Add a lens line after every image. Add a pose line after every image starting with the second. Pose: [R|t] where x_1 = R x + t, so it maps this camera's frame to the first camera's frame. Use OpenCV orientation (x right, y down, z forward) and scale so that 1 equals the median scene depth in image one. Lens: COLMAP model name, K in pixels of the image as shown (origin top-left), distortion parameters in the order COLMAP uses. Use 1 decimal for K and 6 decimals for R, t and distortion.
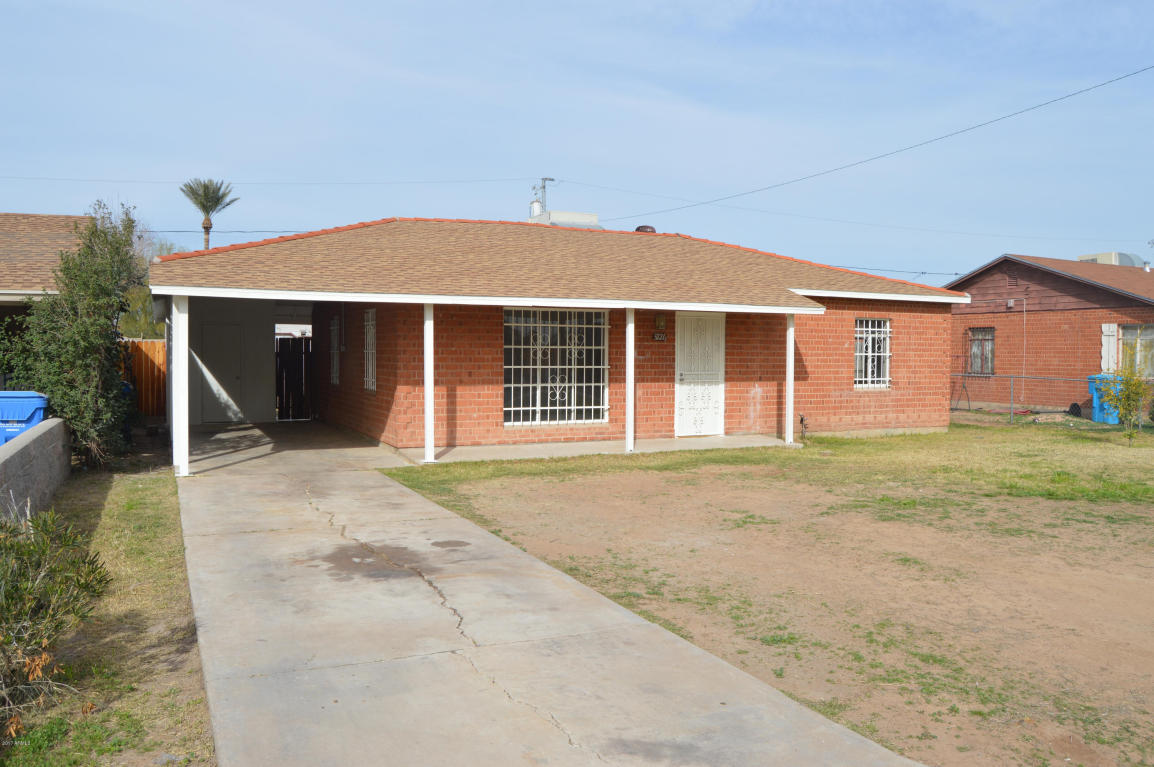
lens RADIAL K [[916.2, 0, 582.7], [0, 916.2, 381.4], [0, 0, 1]] dist [-0.096985, 0.040632]
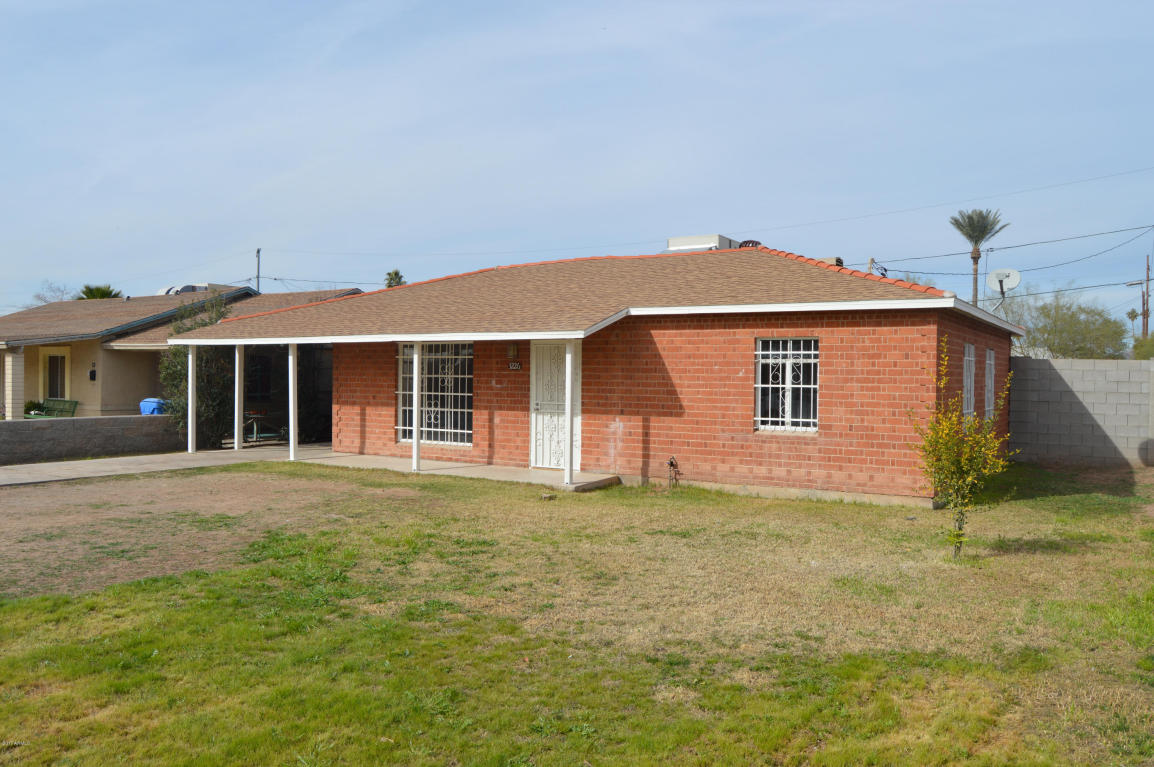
lens RADIAL K [[916.2, 0, 582.7], [0, 916.2, 381.4], [0, 0, 1]] dist [-0.096985, 0.040632]
pose [[0.534708, 0.005865, -0.845017, 0.968350], [-0.034491, 0.999294, -0.014889, -0.019004], [0.844333, 0.037107, 0.534533, 0.519433]]
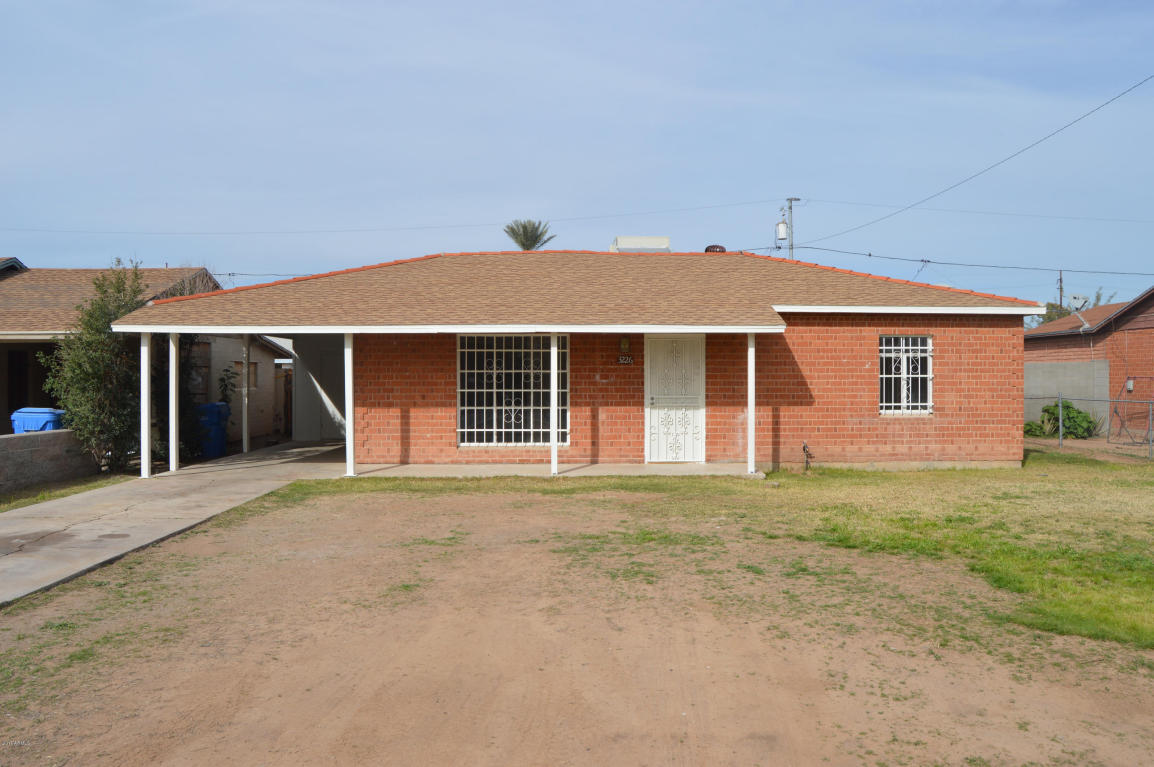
lens RADIAL K [[916.2, 0, 582.7], [0, 916.2, 381.4], [0, 0, 1]] dist [-0.096985, 0.040632]
pose [[0.916734, -0.004642, -0.399471, 0.430982], [-0.006681, 0.999615, -0.026947, 0.001168], [0.399442, 0.027373, 0.916350, 0.080174]]
